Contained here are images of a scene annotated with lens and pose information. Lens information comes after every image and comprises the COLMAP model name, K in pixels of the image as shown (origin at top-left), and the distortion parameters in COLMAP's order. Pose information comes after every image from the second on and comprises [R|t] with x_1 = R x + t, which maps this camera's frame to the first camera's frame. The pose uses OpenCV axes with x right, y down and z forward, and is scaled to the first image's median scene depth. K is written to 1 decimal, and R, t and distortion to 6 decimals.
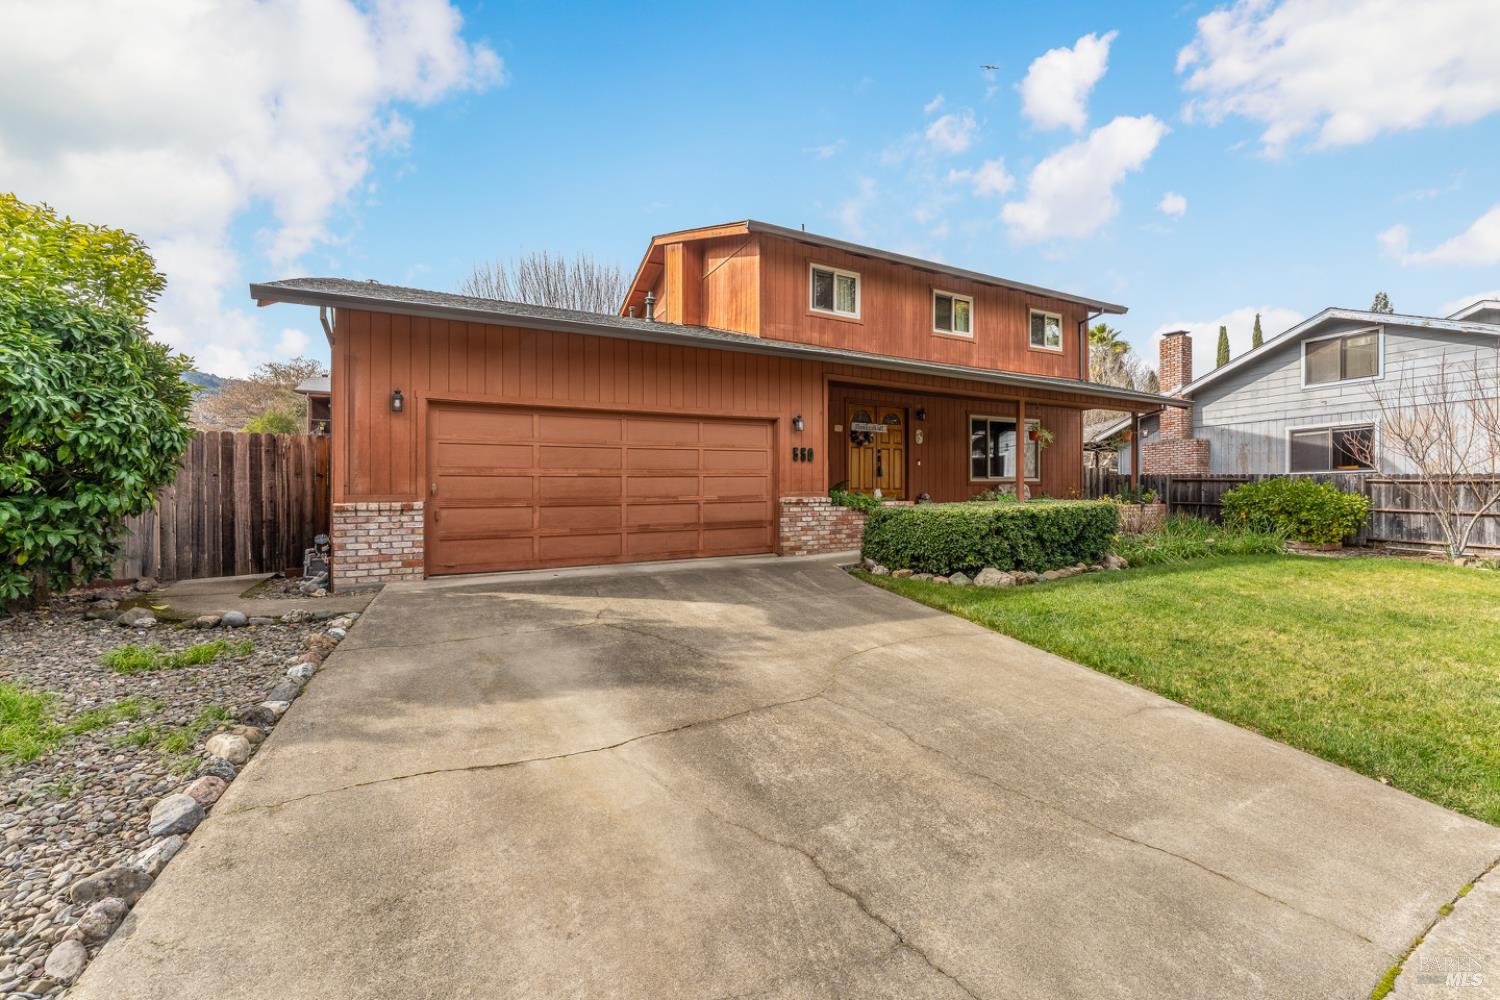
lens RADIAL K [[613.6, 0, 736.8], [0, 613.6, 487.2], [0, 0, 1]] dist [-0.004542, -0.000368]
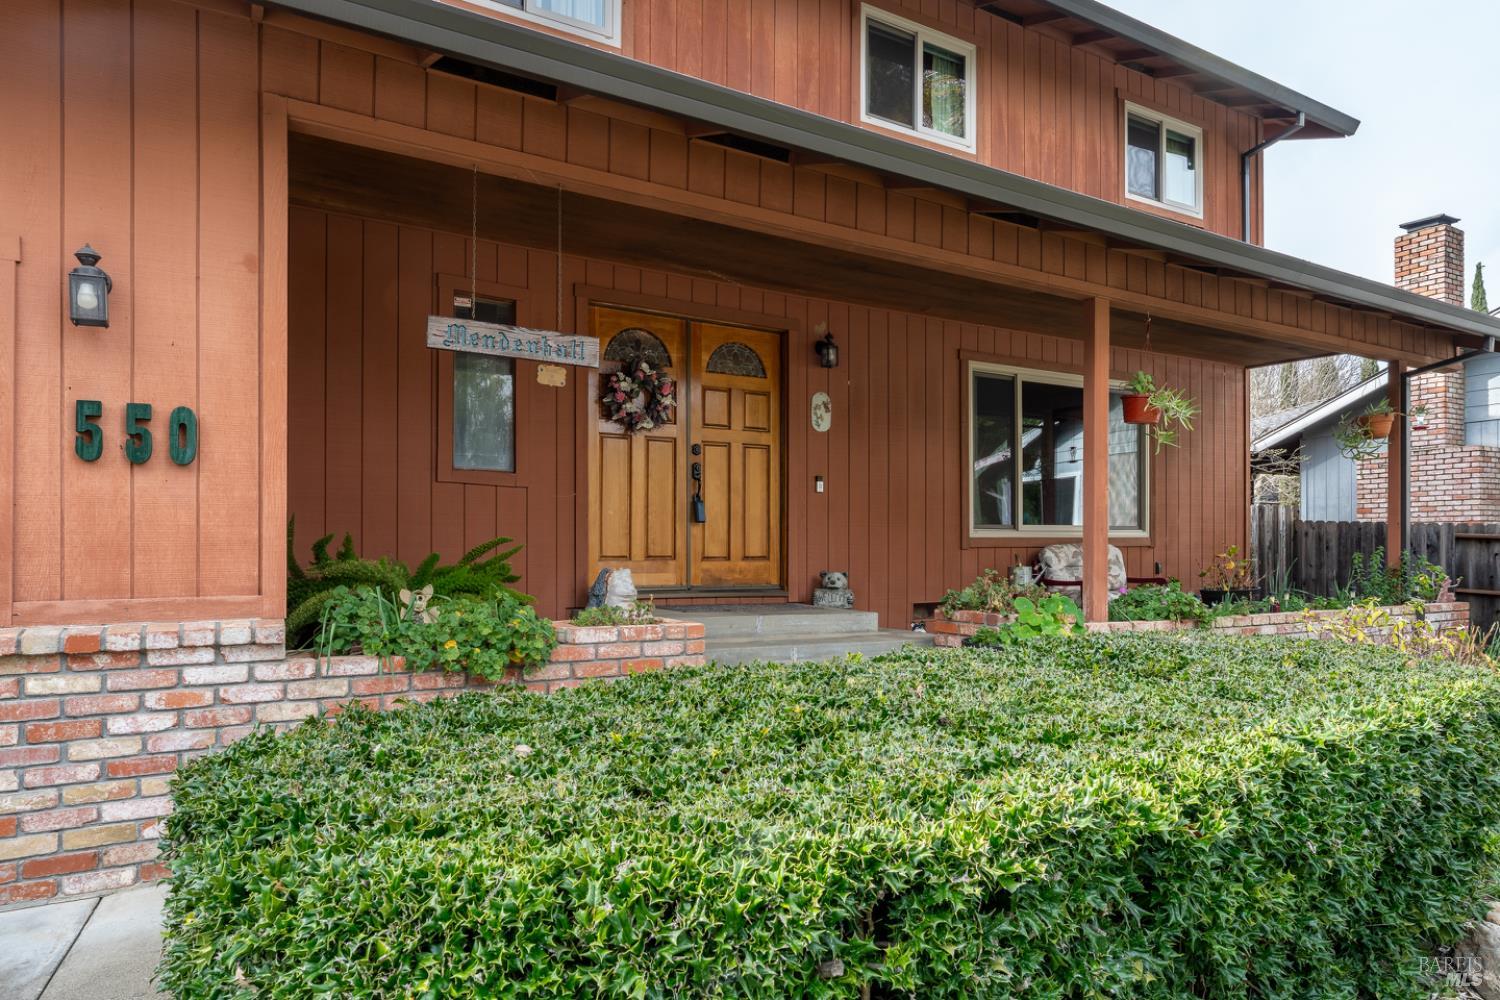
lens RADIAL K [[880.7, 0, 741.9], [0, 880.7, 497.6], [0, 0, 1]] dist [0.000188, -0.000424]
pose [[0.999211, 0.014630, 0.036933, 0.269344], [-0.013578, 0.999499, -0.028597, -0.019952], [-0.037333, 0.028073, 0.998908, 0.564923]]
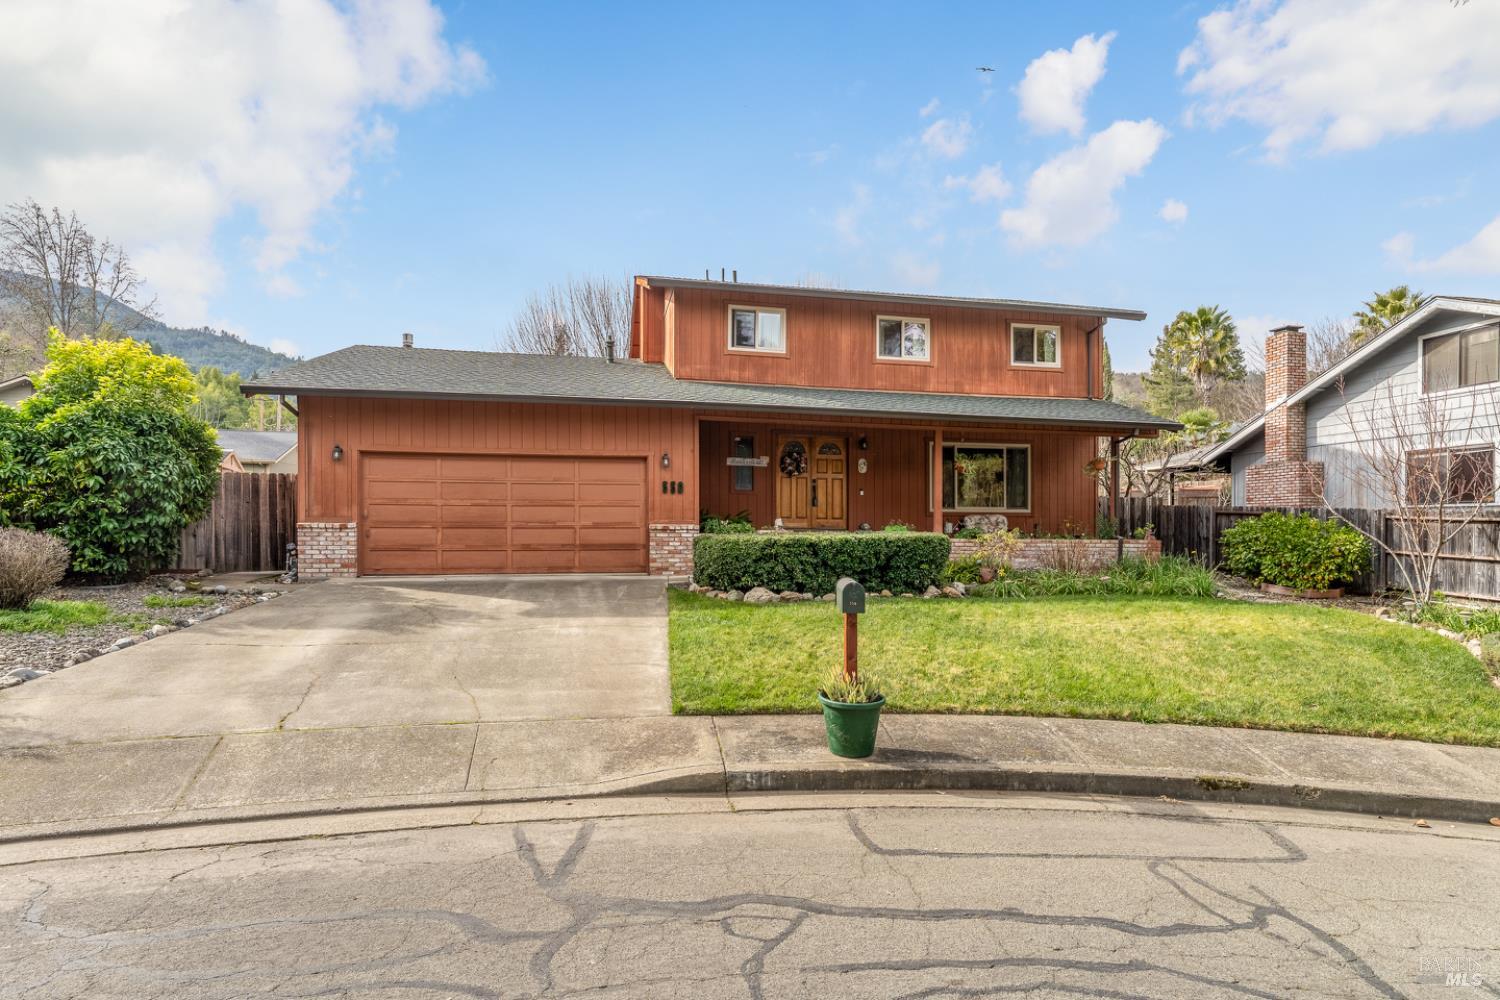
lens RADIAL K [[764.9, 0, 736.4], [0, 764.9, 510.2], [0, 0, 1]] dist [-0.006837, 0.000573]
pose [[0.954532, 0.012455, -0.297848, 0.545617], [-0.012404, 0.999921, 0.002061, -0.012591], [0.297850, 0.001727, 0.954611, -0.273640]]
